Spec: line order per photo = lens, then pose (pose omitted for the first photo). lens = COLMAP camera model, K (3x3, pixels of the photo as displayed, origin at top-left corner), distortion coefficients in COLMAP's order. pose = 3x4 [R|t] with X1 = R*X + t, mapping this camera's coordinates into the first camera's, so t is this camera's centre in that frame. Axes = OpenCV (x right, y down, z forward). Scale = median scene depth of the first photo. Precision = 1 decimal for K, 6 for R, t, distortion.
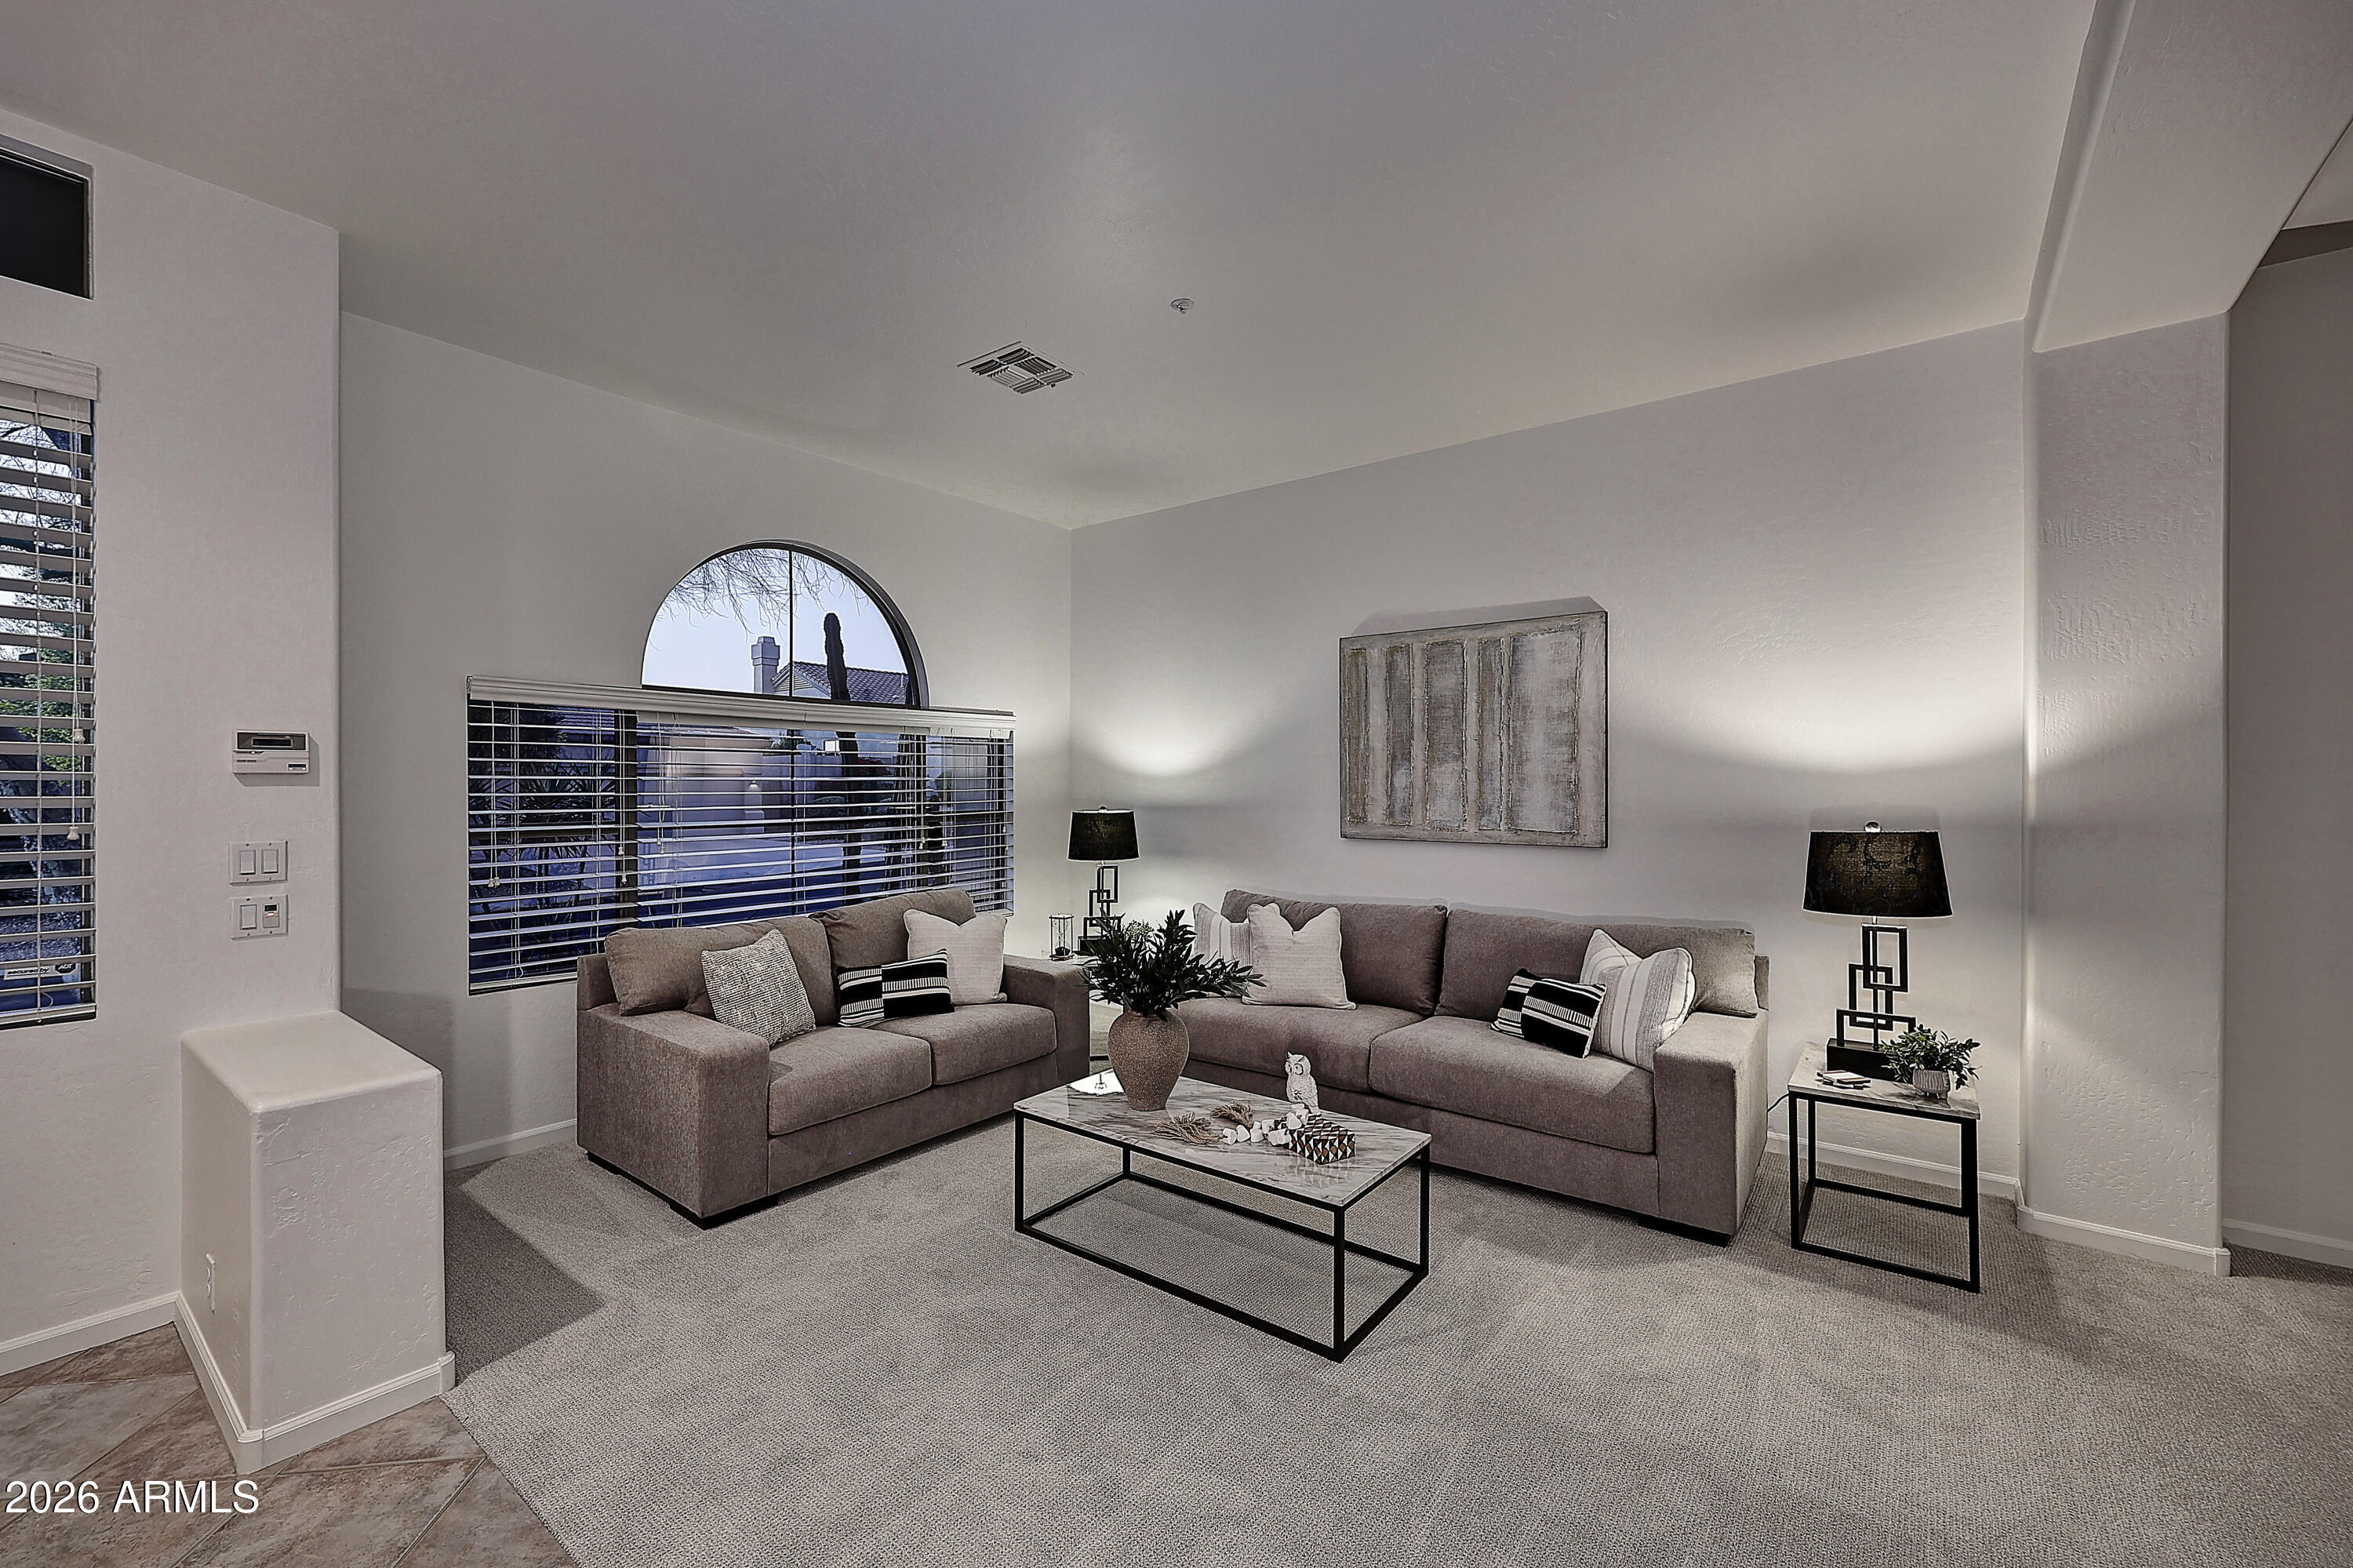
lens RADIAL K [[957.3, 0, 1196.8], [0, 957.3, 790.9], [0, 0, 1]] dist [0.002943, 0.000082]
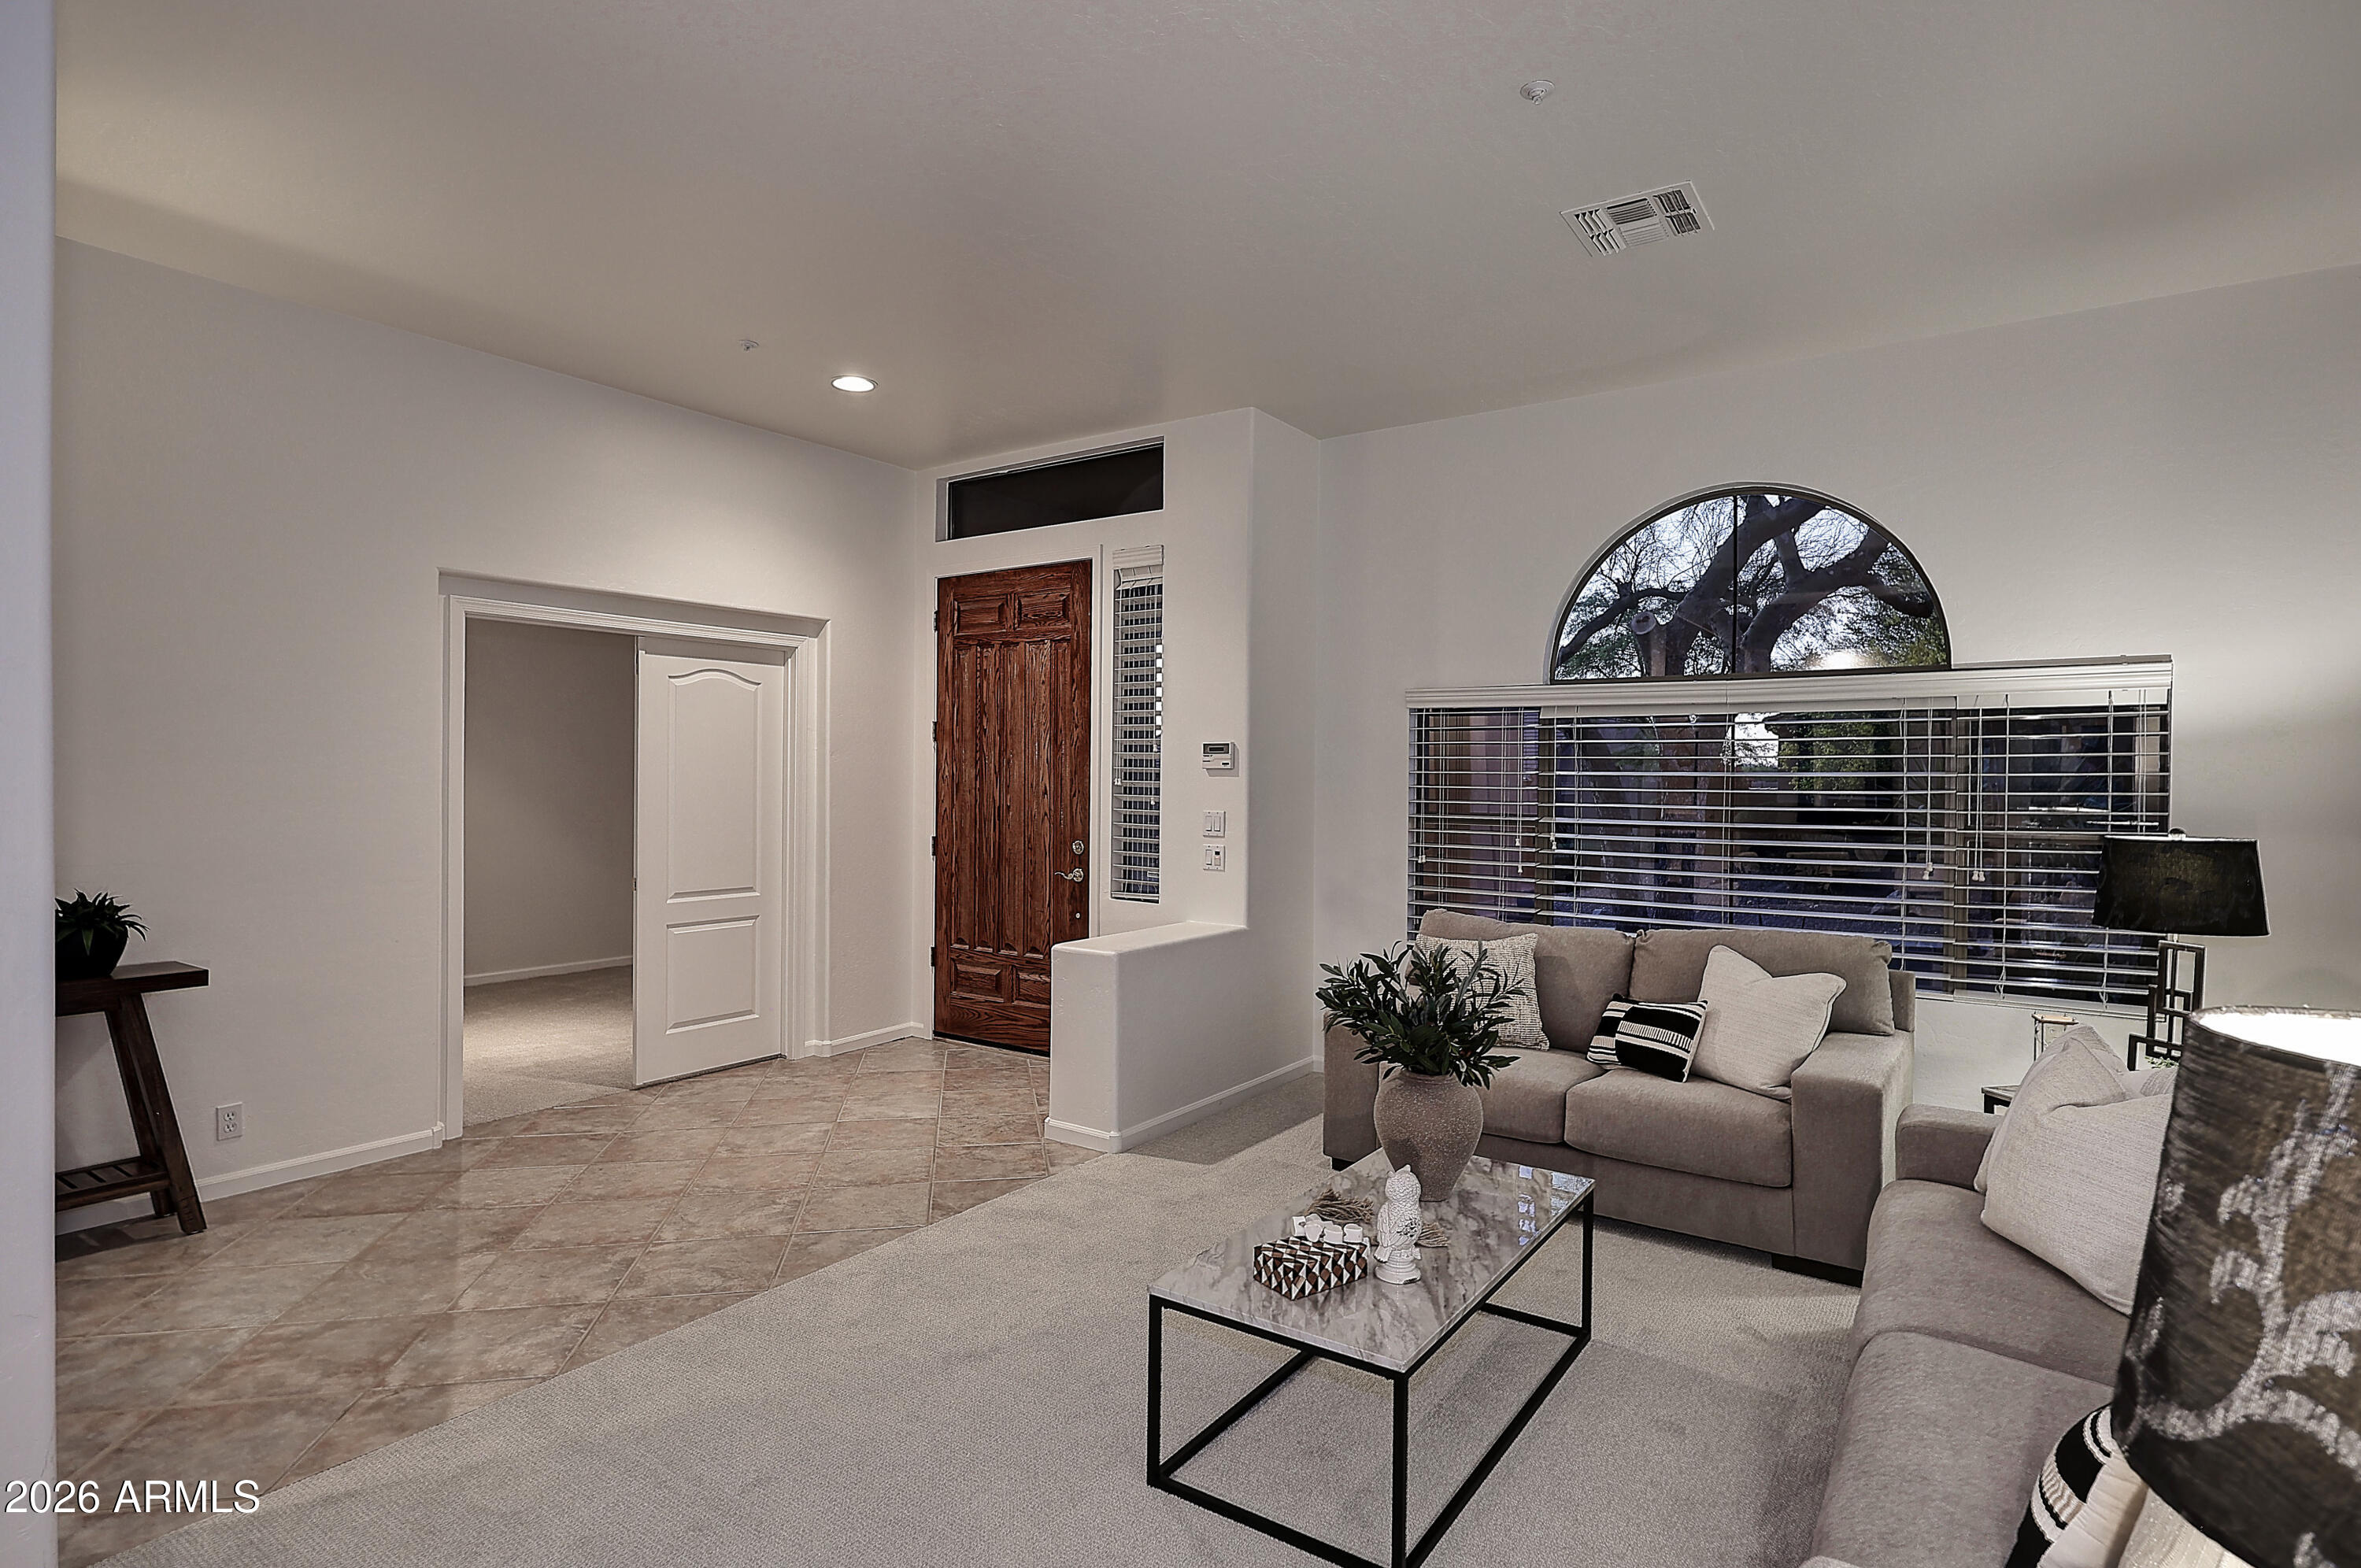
lens RADIAL K [[1198.9, 0, 1178.0], [0, 1198.9, 777.7], [0, 0, 1]] dist [-0.000884, -0.000267]
pose [[0.036986, 0.001644, -0.999314, 0.630169], [-0.017459, 0.999847, 0.000999, -0.002541], [0.999163, 0.017410, 0.037009, 0.530710]]
